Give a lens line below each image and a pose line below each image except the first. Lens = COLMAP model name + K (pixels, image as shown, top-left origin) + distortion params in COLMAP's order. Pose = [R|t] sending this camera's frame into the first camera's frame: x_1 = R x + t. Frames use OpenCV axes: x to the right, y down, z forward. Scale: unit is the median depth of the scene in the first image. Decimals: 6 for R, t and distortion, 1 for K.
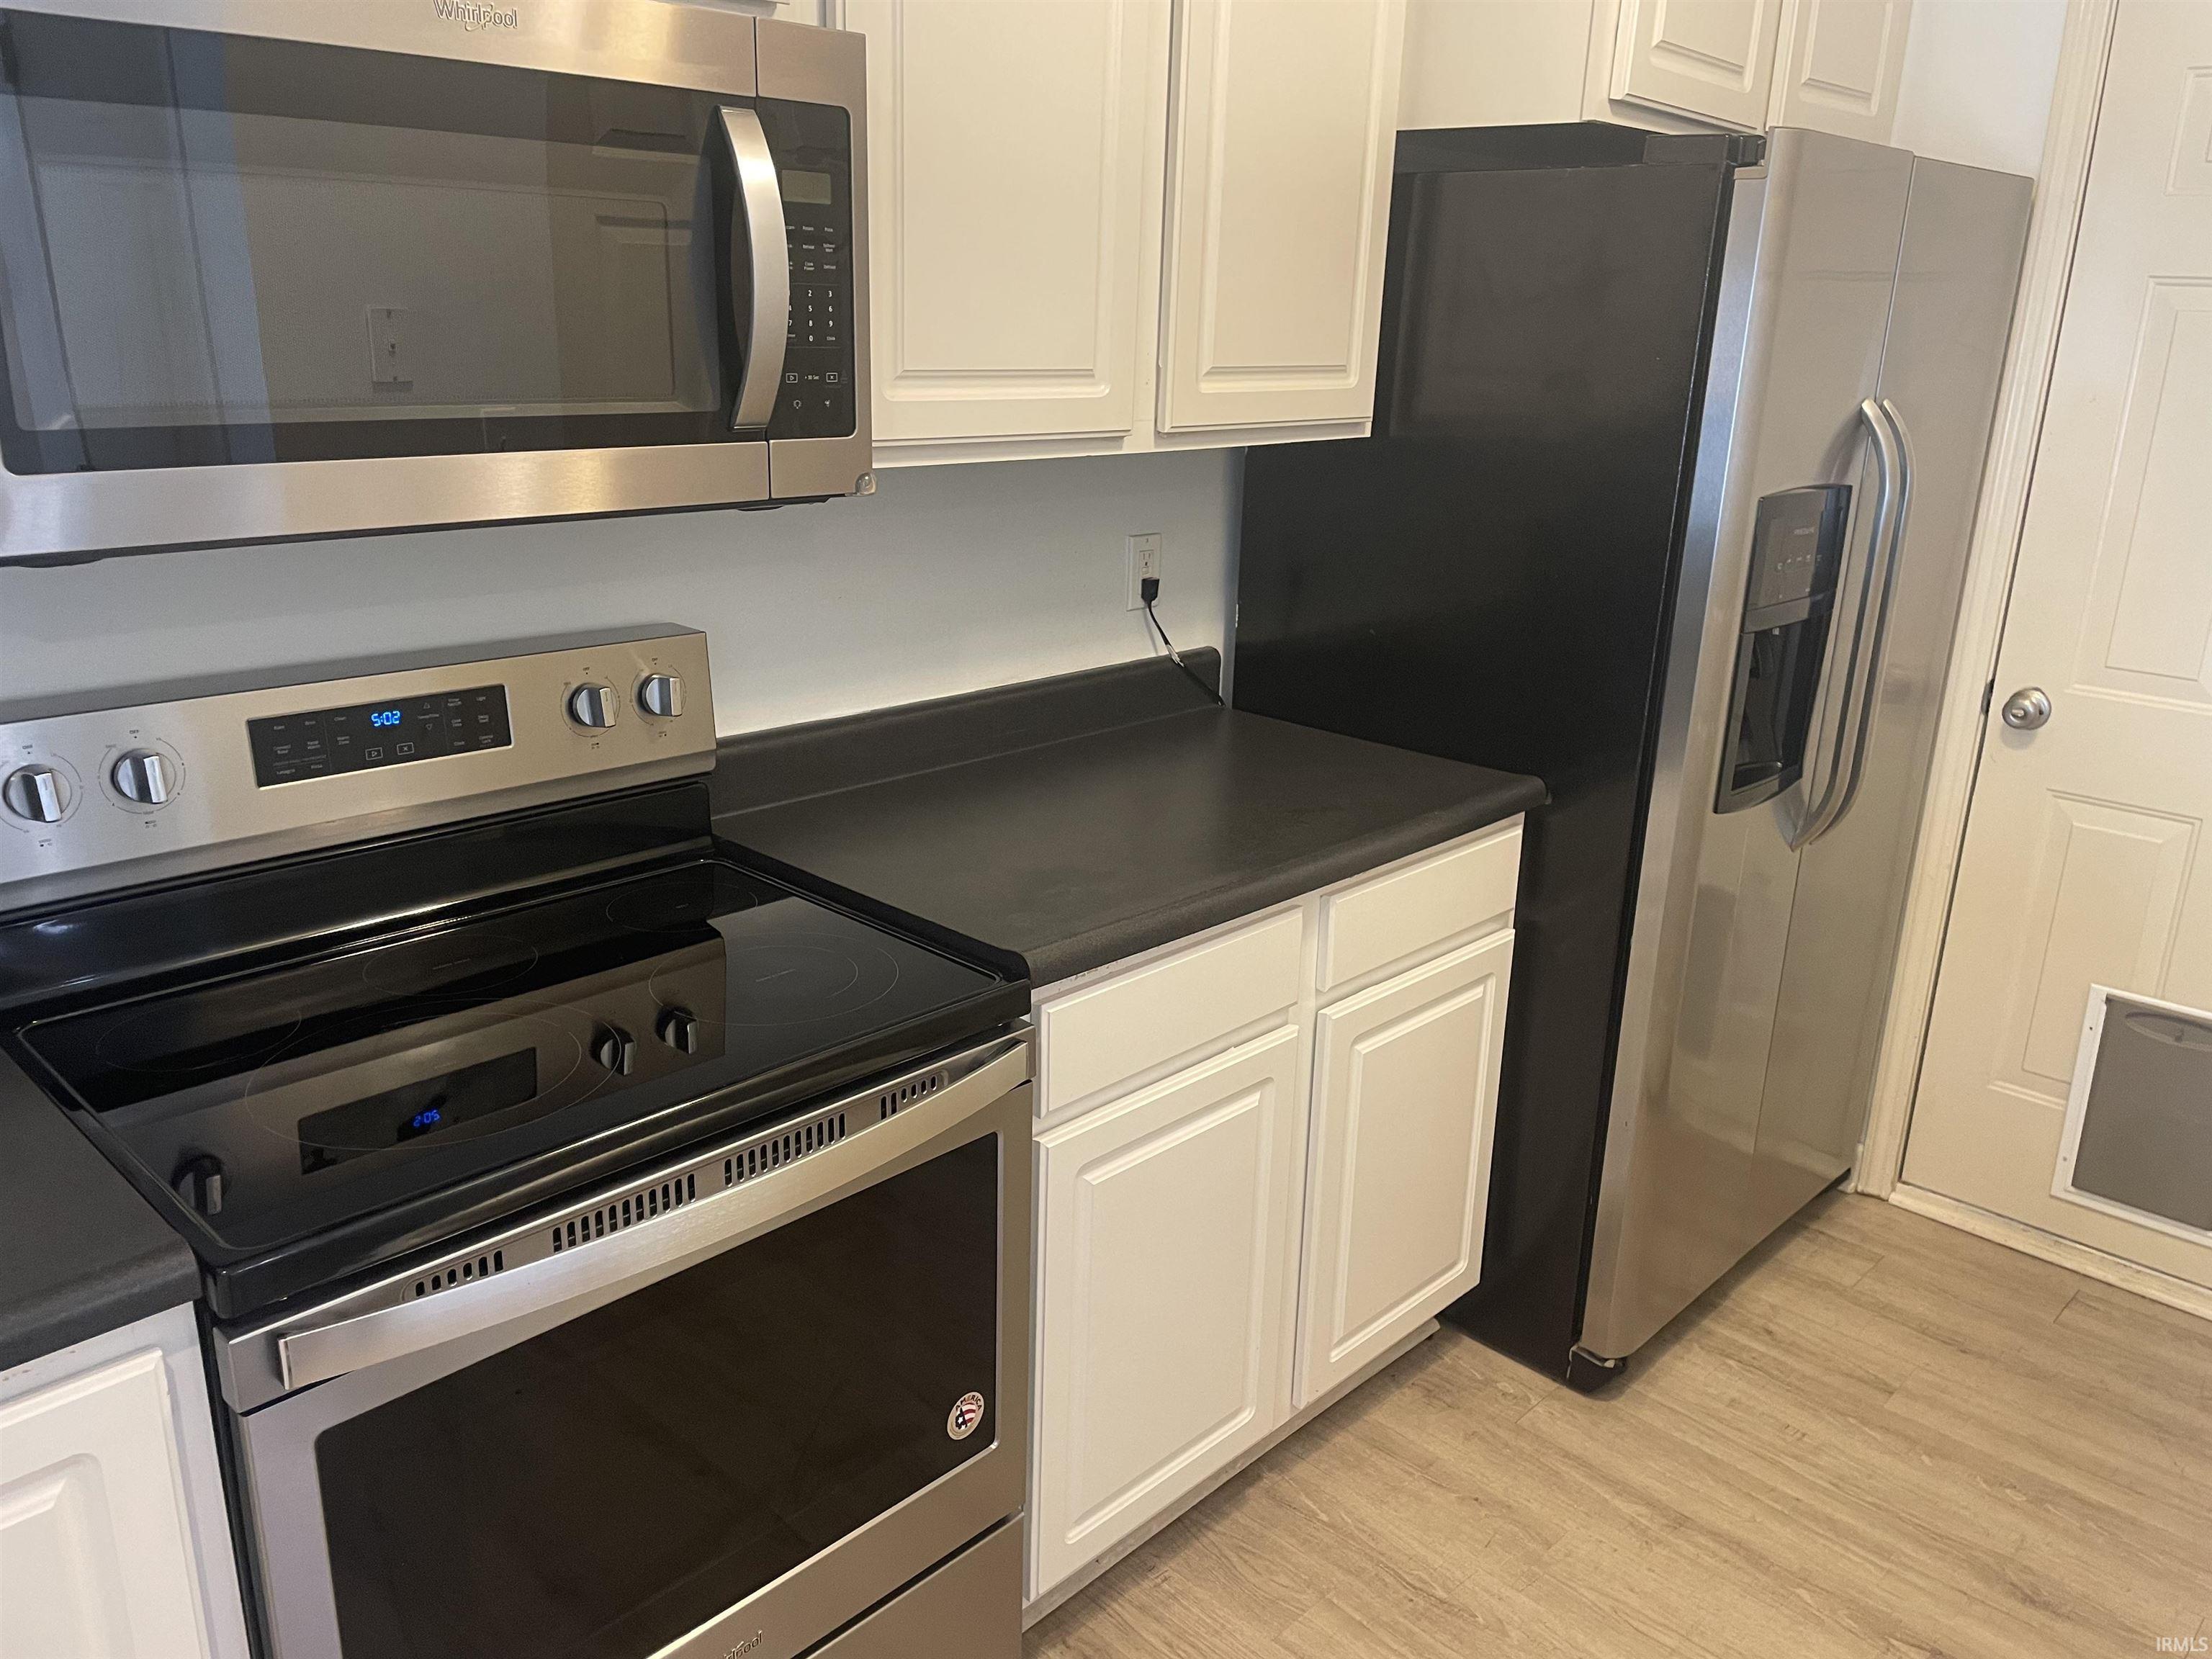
lens RADIAL K [[1654.2, 0, 1116.2], [0, 1654.2, 808.8], [0, 0, 1]] dist [0.107285, -0.141229]
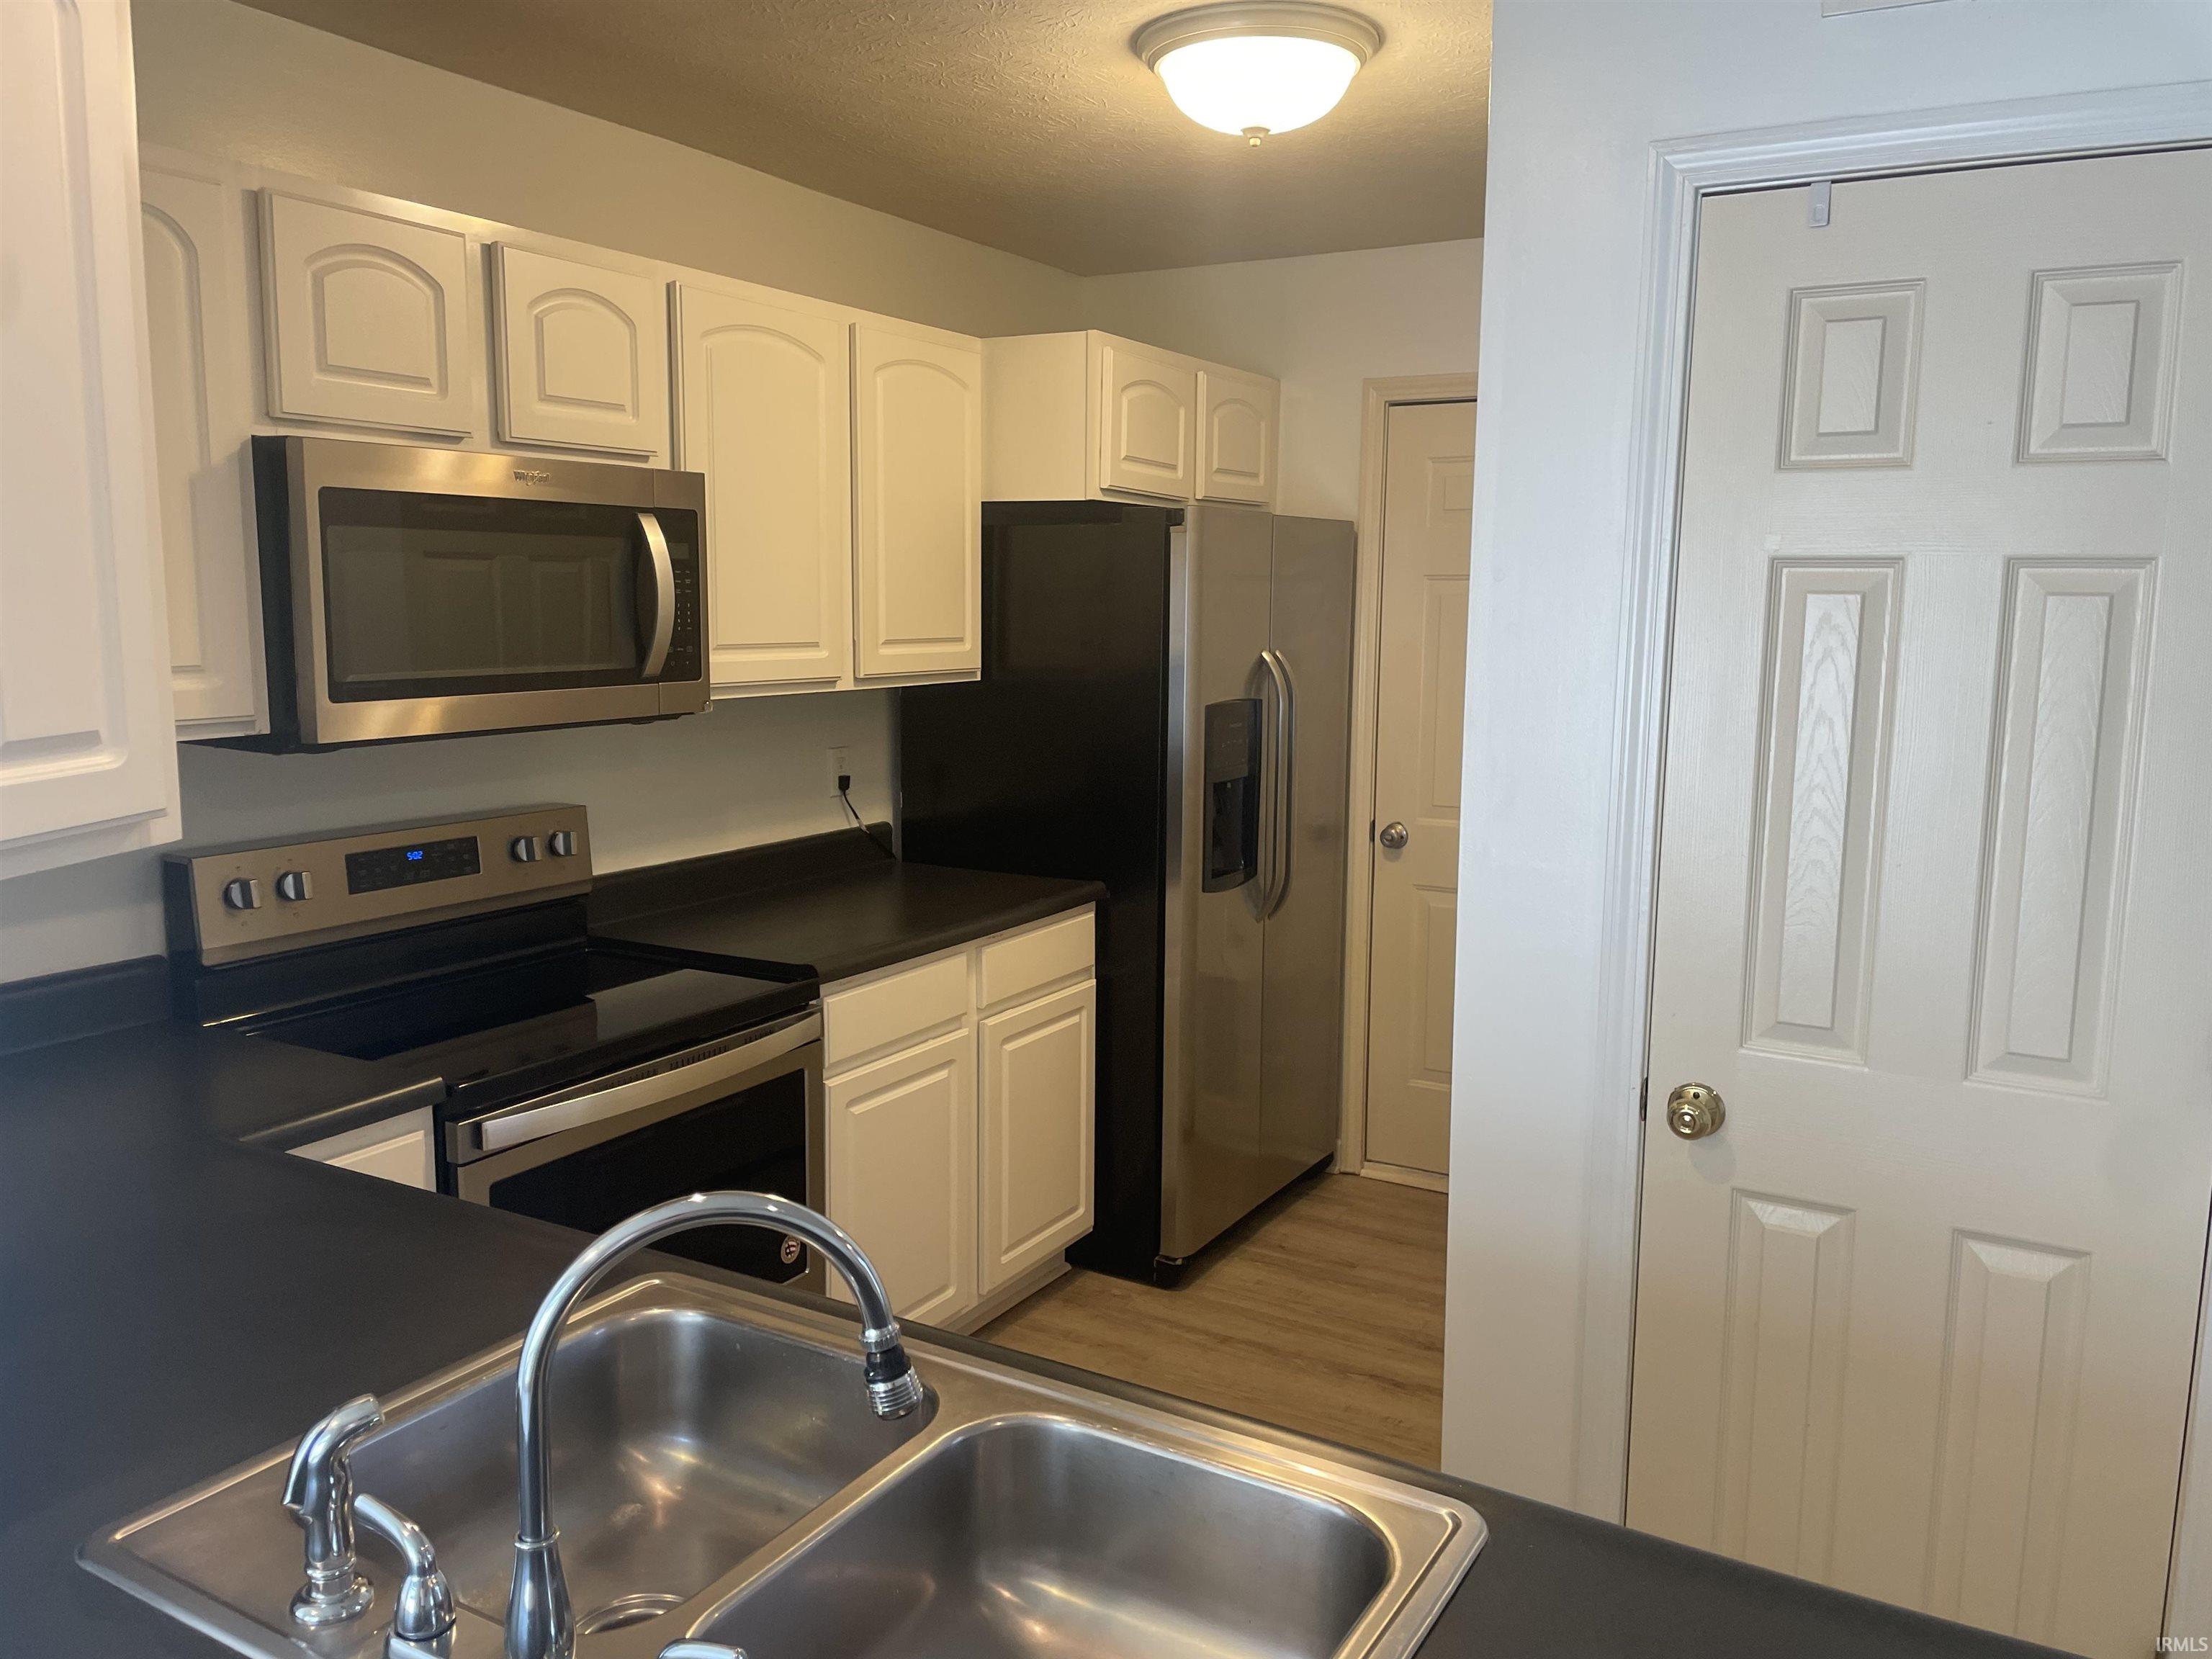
lens RADIAL K [[1654.2, 0, 1116.2], [0, 1654.2, 808.8], [0, 0, 1]] dist [0.107285, -0.141229]
pose [[0.970125, -0.052798, 0.236790, -0.111334], [0.090200, 0.984560, -0.150017, 0.158356], [-0.225213, 0.166894, 0.959909, -0.569785]]
